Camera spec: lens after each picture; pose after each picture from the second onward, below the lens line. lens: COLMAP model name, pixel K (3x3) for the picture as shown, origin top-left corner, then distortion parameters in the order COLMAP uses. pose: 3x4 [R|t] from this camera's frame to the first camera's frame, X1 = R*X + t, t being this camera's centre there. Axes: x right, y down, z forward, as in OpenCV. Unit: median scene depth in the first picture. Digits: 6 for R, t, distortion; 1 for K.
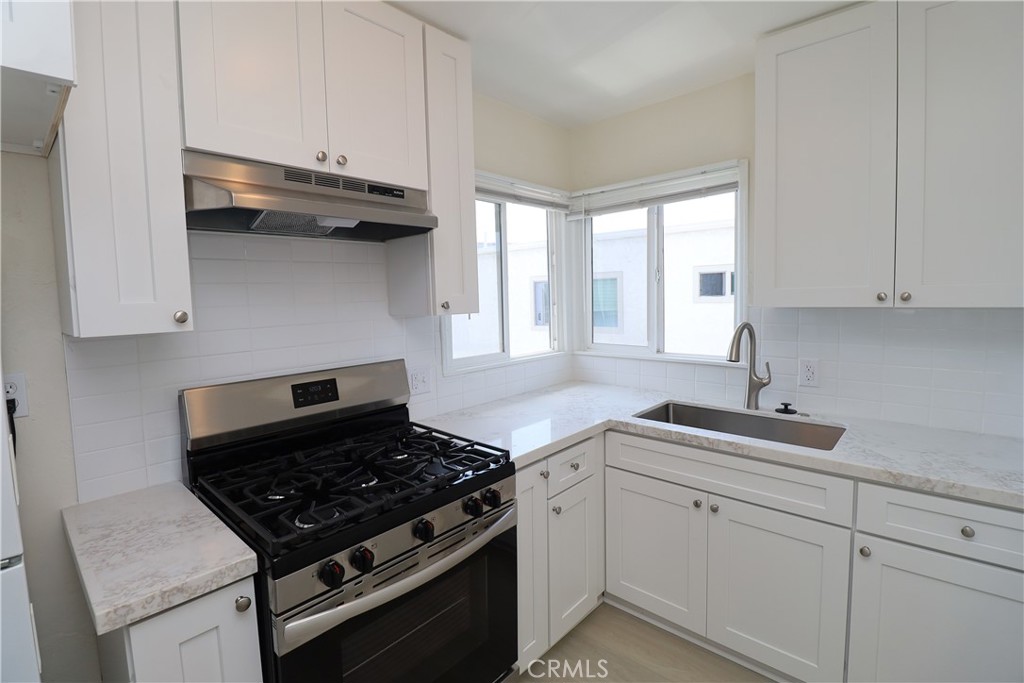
lens RADIAL K [[472.3, 0, 513.2], [0, 472.3, 328.2], [0, 0, 1]] dist [0.002125, -0.014091]
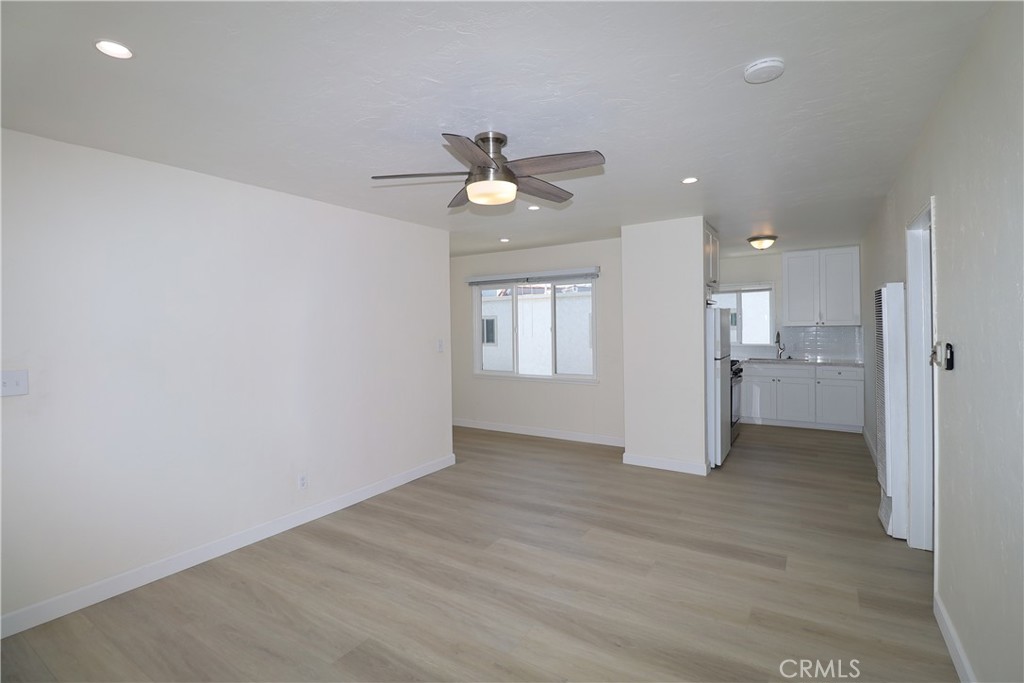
lens RADIAL K [[472.3, 0, 513.2], [0, 472.3, 328.2], [0, 0, 1]] dist [0.002125, -0.014091]
pose [[0.983933, 0.010216, 0.178248, -1.916509], [0.003314, 0.997144, -0.075446, 0.207647], [-0.178509, 0.074824, 0.981089, -1.913252]]
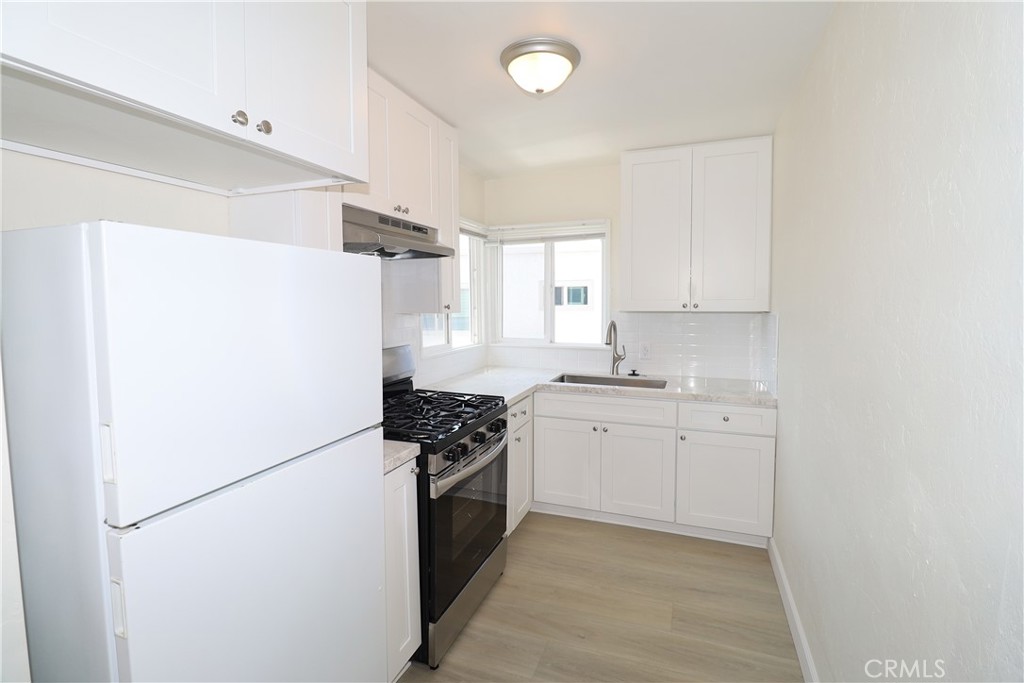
lens RADIAL K [[472.3, 0, 513.2], [0, 472.3, 328.2], [0, 0, 1]] dist [0.002125, -0.014091]
pose [[0.928613, -0.001742, 0.371046, -0.423579], [0.008516, 0.999826, -0.016619, 0.037985], [-0.370953, 0.018593, 0.928466, -0.377960]]
